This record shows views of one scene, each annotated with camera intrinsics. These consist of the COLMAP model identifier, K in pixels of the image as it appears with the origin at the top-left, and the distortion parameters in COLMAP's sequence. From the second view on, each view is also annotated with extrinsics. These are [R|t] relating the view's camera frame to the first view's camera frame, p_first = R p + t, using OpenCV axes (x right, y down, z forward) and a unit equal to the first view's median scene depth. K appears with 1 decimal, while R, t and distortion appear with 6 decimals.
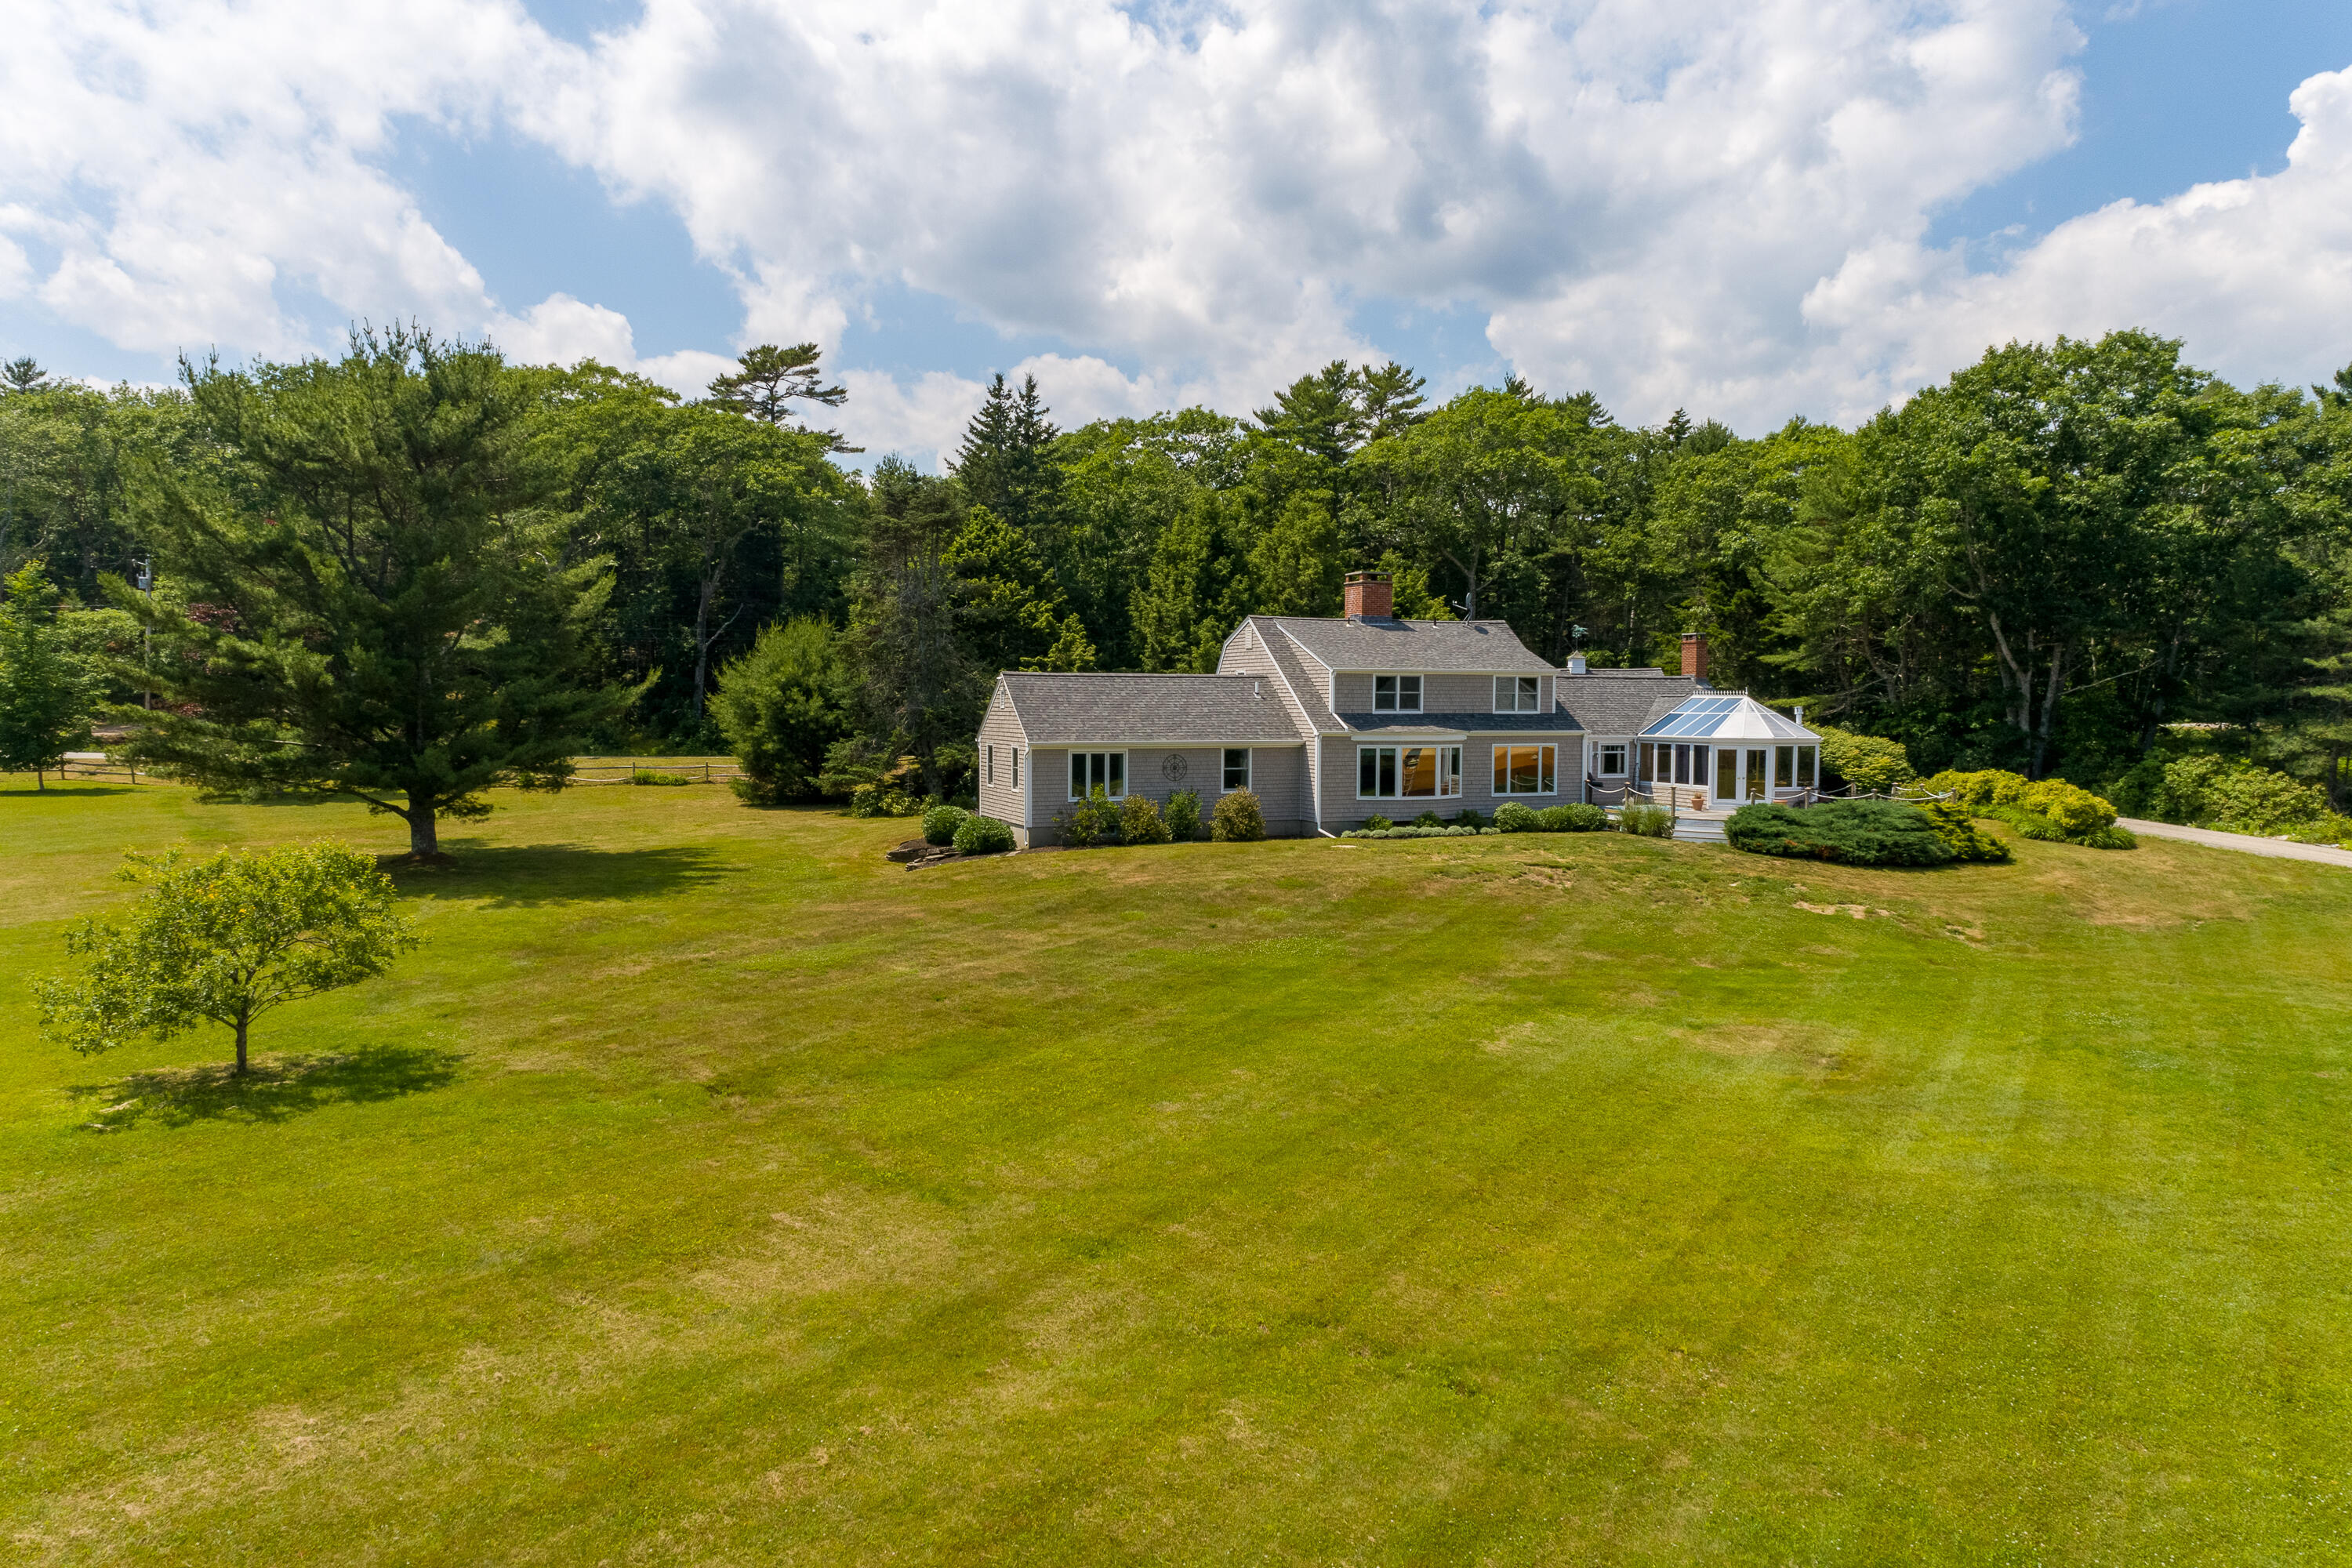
lens RADIAL K [[1577.2, 0, 1176.0], [0, 1577.2, 784.0], [0, 0, 1]] dist [0.030055, 0.000096]
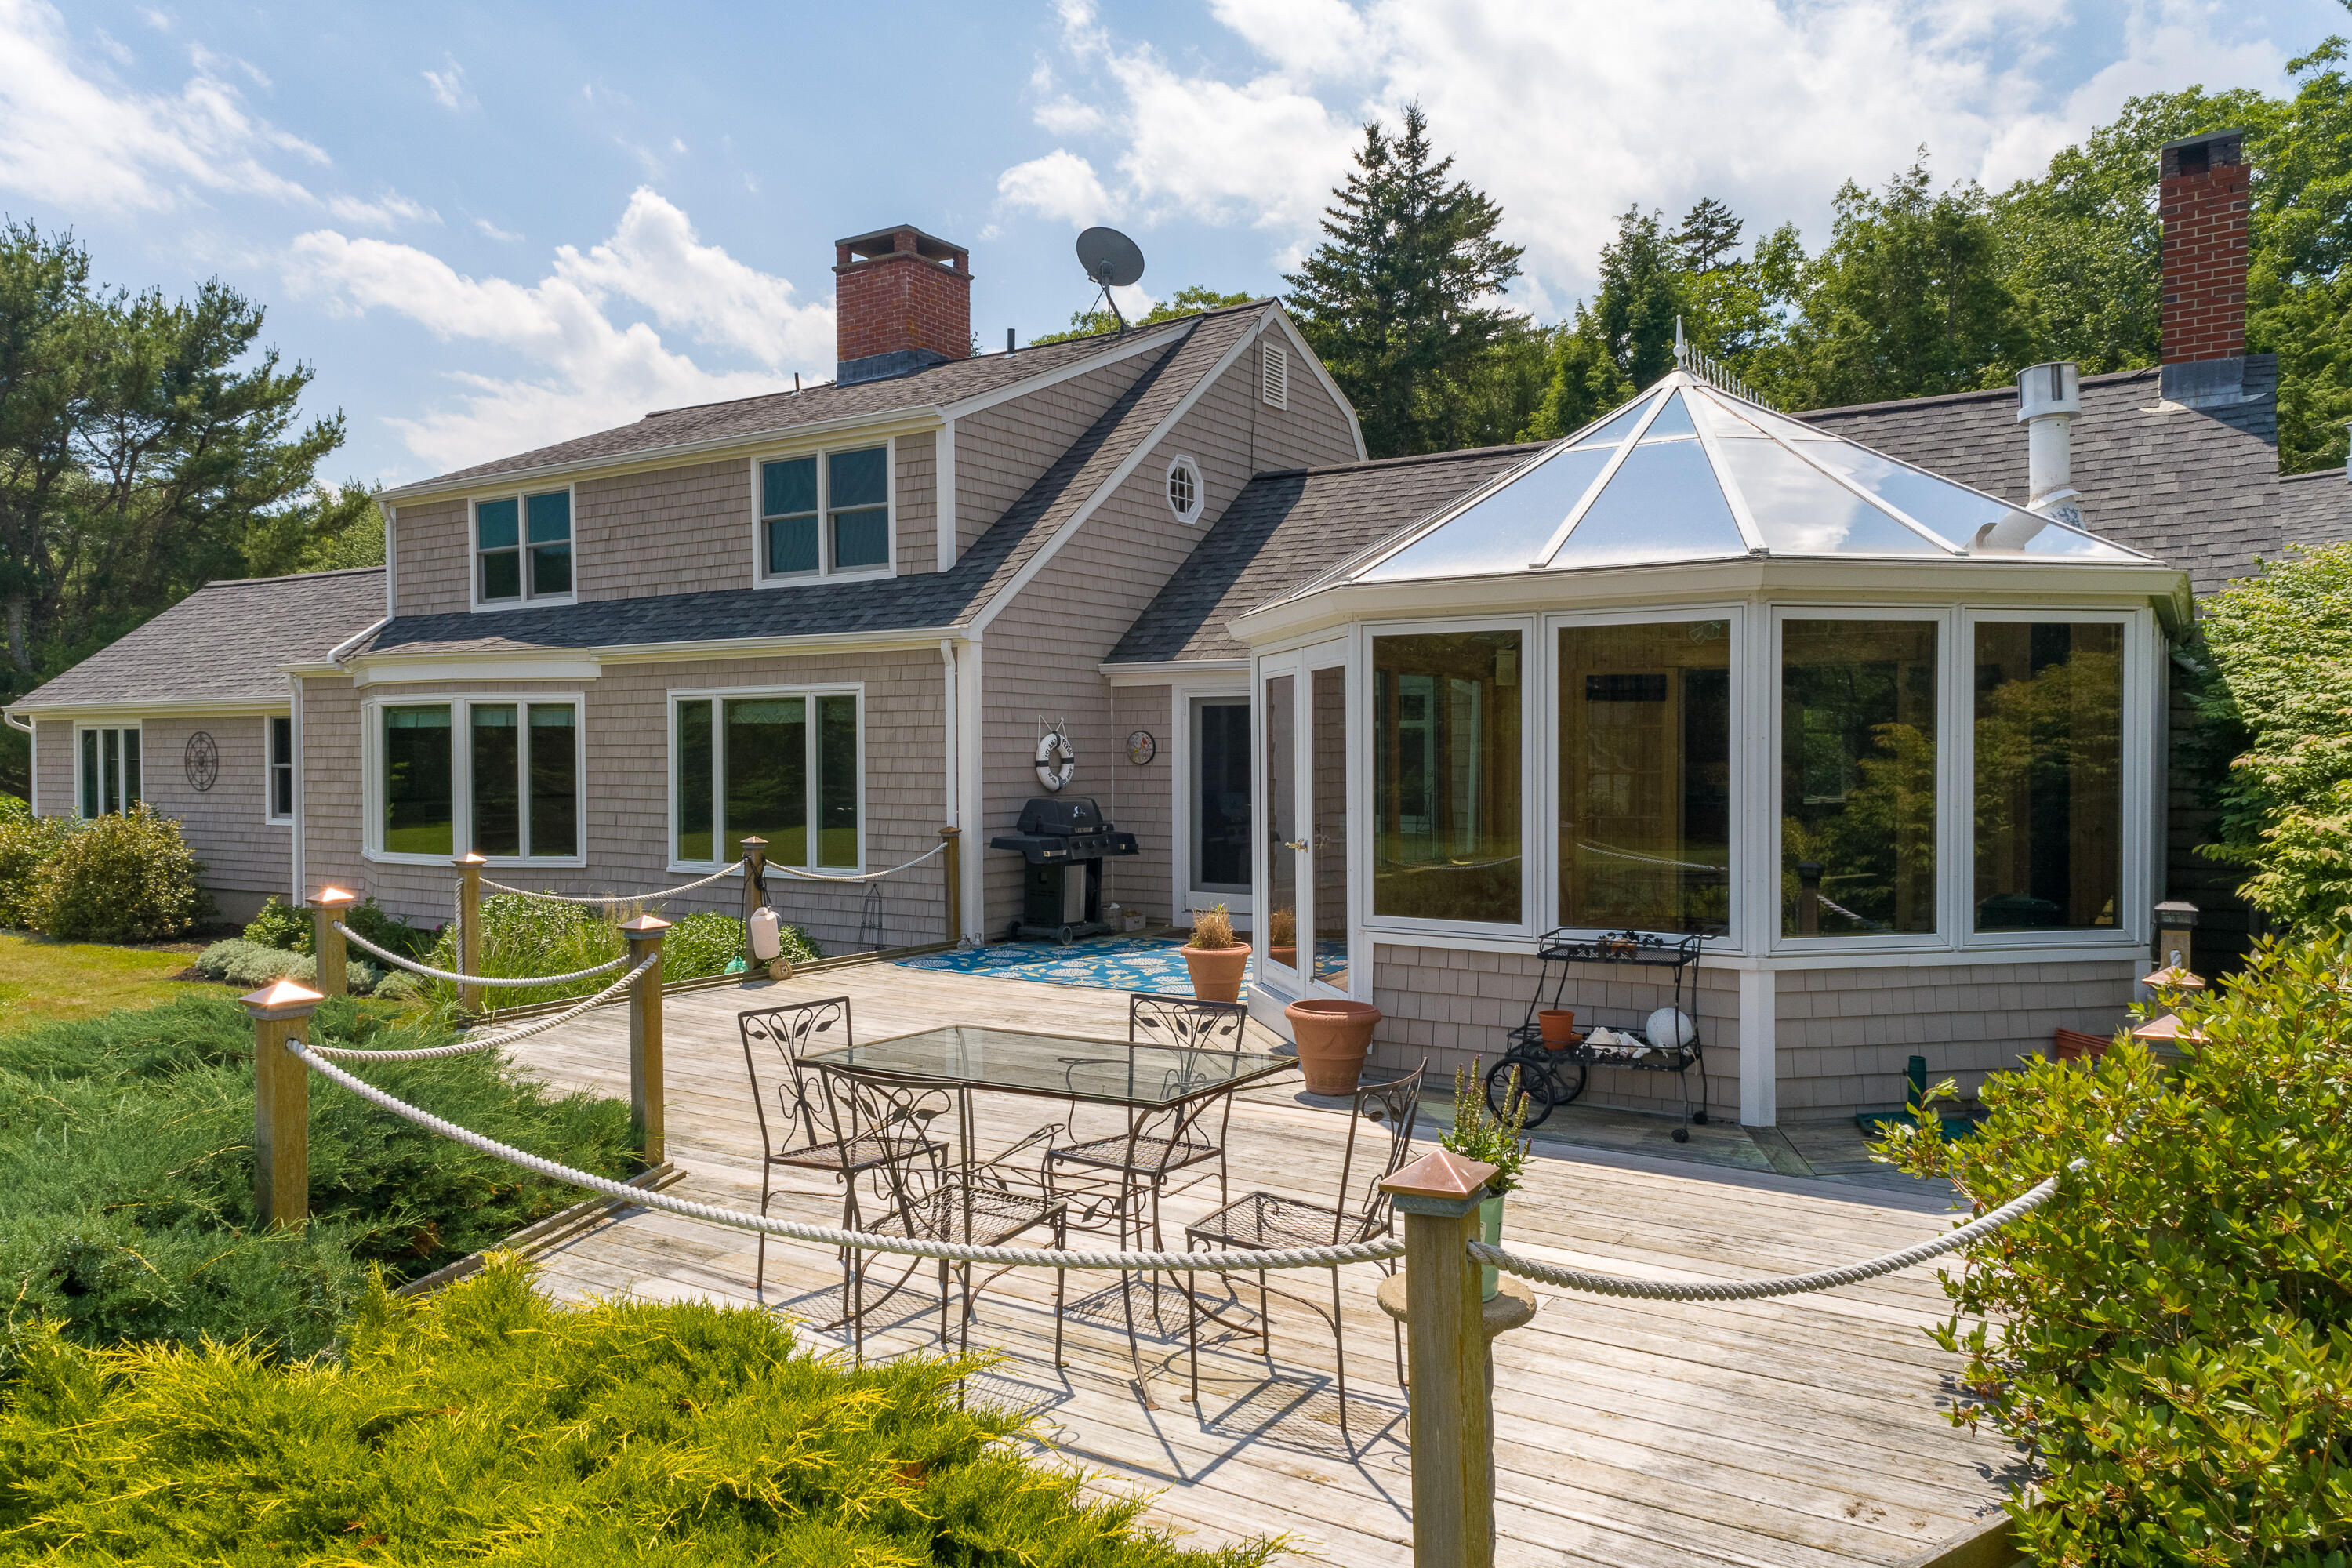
lens RADIAL K [[1614.0, 0, 1176.0], [0, 1614.0, 784.0], [0, 0, 1]] dist [0.036949, 0.002097]
pose [[0.572202, 0.006908, -0.820083, 0.506650], [-0.039312, 0.999046, -0.019014, -0.005964], [0.819170, 0.043119, 0.571928, 0.918520]]
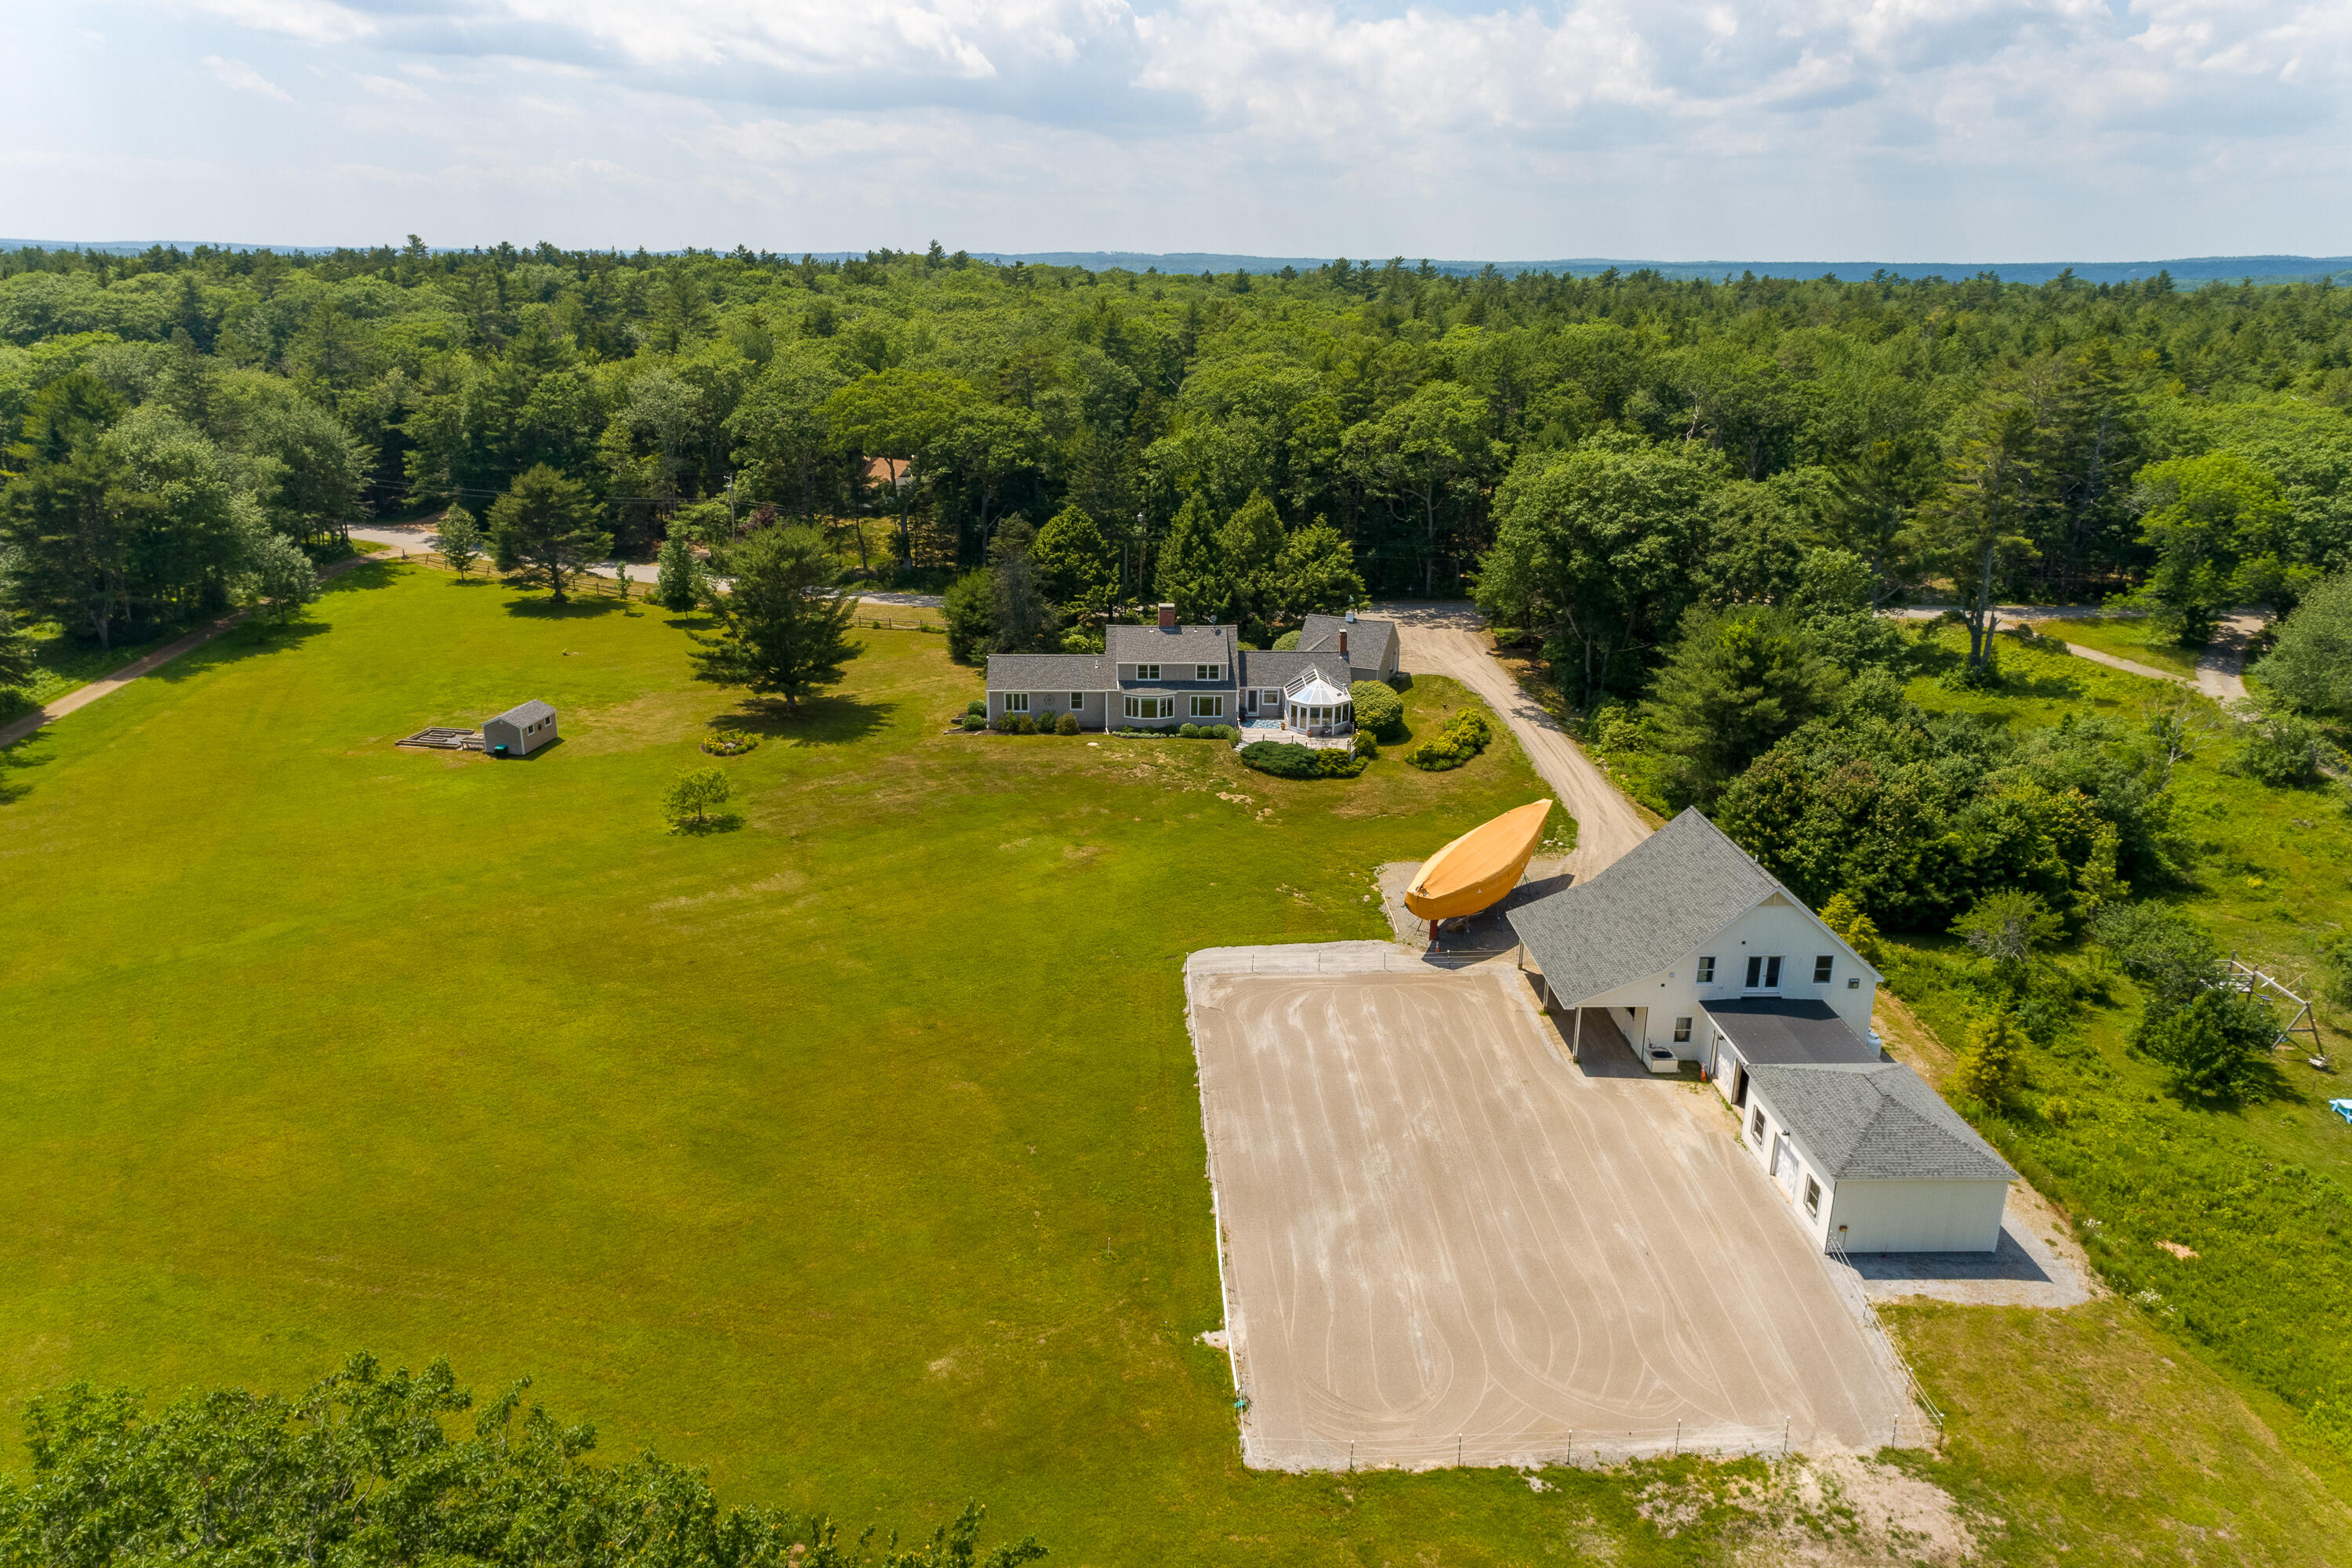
lens RADIAL K [[1614.0, 0, 1176.0], [0, 1614.0, 784.0], [0, 0, 1]] dist [0.036949, 0.002097]
pose [[0.933807, 0.115308, -0.338687, 1.015830], [-0.022948, 0.963995, 0.264928, -0.536953], [0.357041, -0.239619, 0.902831, -1.204004]]
